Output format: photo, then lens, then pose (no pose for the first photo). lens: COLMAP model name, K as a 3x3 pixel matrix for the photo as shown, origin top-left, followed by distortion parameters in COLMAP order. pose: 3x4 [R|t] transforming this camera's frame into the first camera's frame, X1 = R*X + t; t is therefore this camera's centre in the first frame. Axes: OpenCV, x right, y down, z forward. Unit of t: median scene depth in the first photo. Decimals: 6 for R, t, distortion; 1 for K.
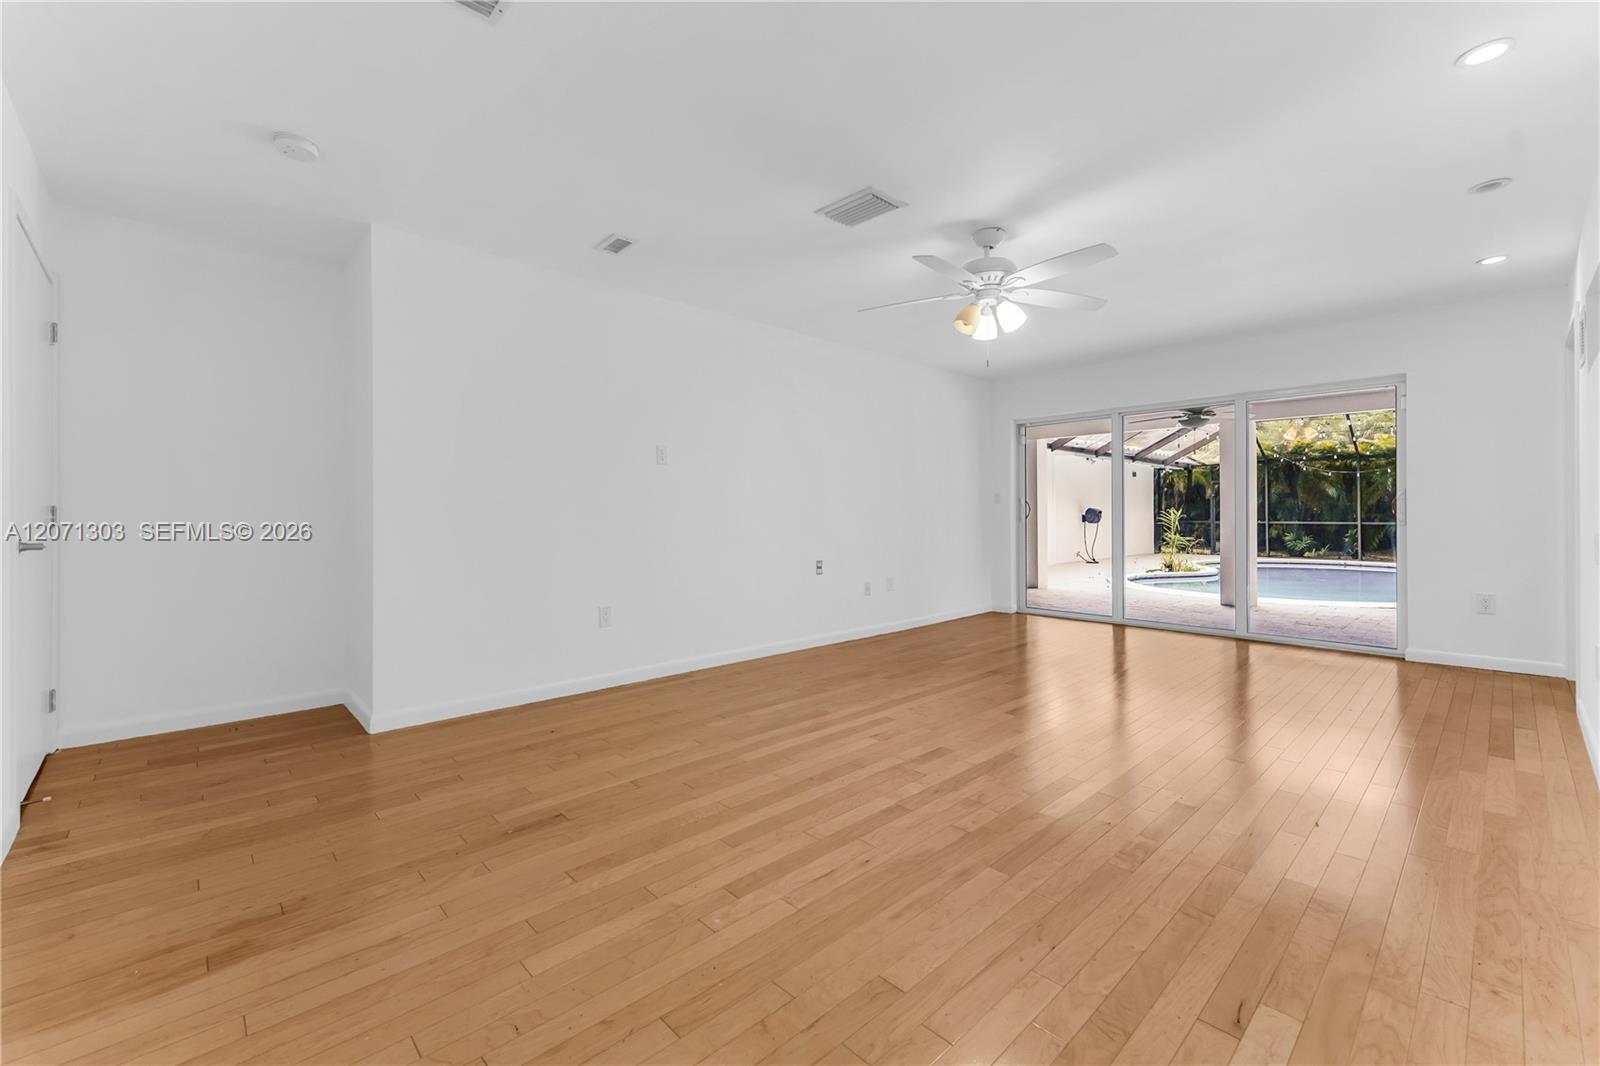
lens RADIAL K [[654.3, 0, 799.6], [0, 654.3, 511.7], [0, 0, 1]] dist [0.003900, -0.000584]
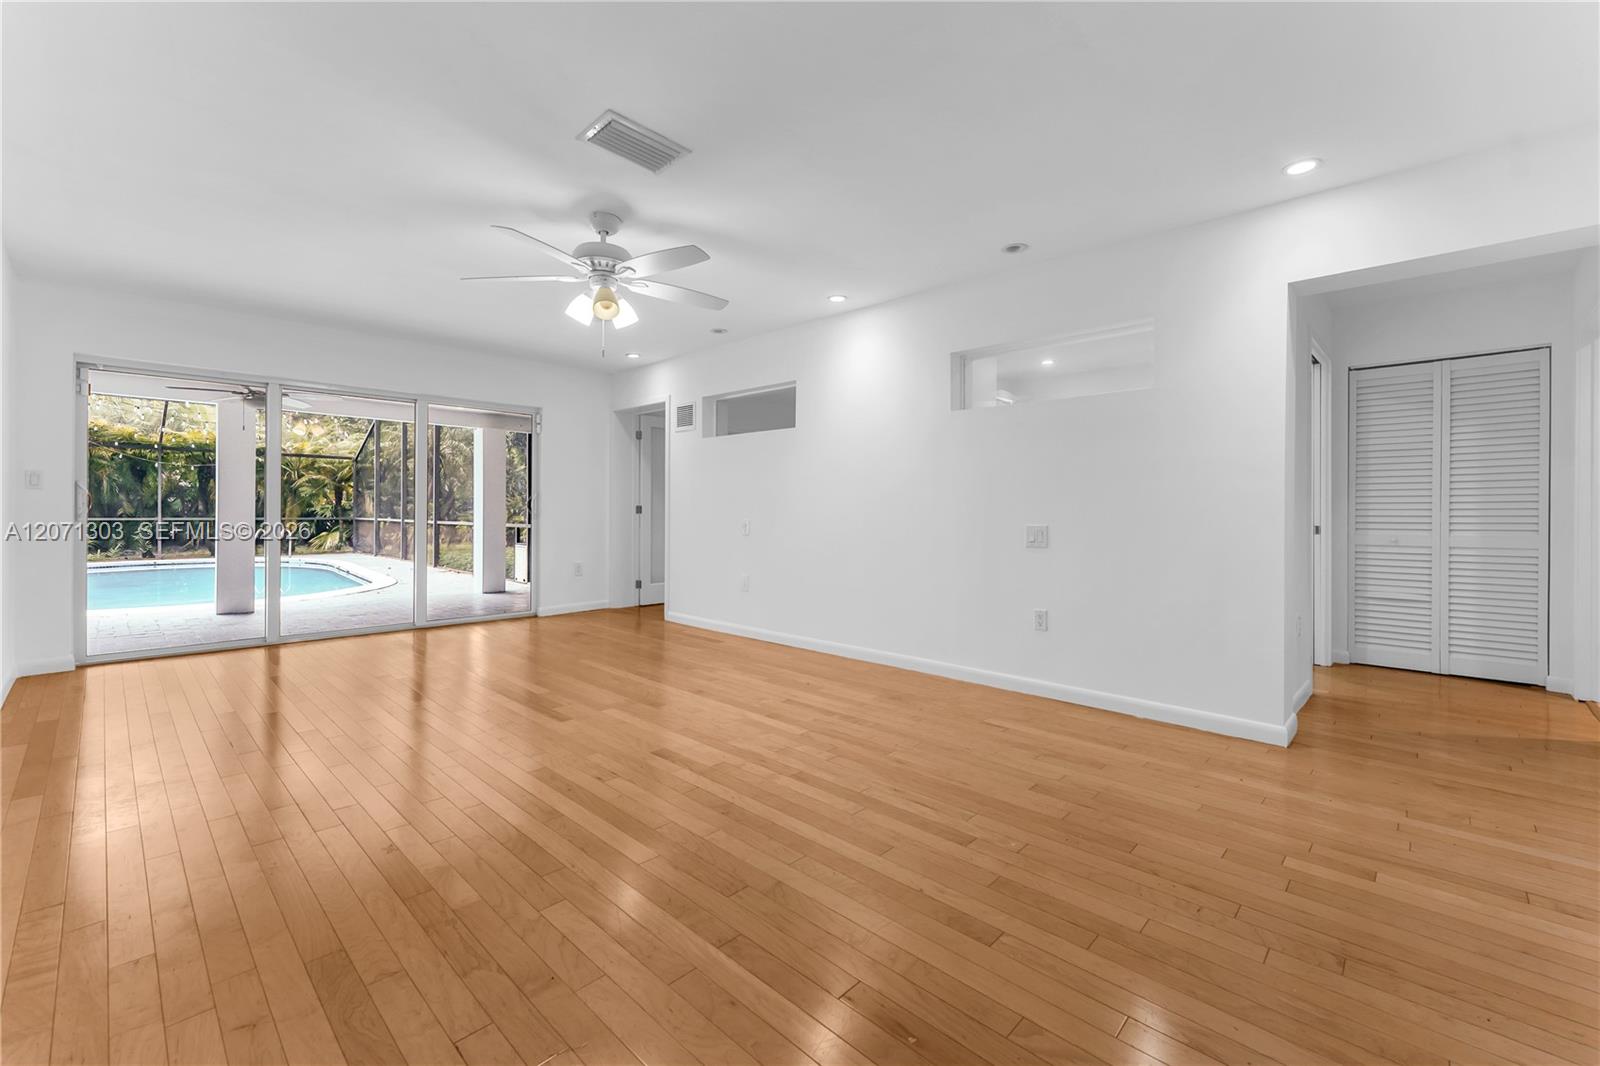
lens RADIAL K [[654.3, 0, 799.6], [0, 654.3, 511.7], [0, 0, 1]] dist [0.003900, -0.000584]
pose [[-0.038386, 0.000902, 0.999263, -0.778741], [-0.008158, 0.999966, -0.001216, 0.005359], [-0.999230, -0.008199, -0.038377, 0.848101]]
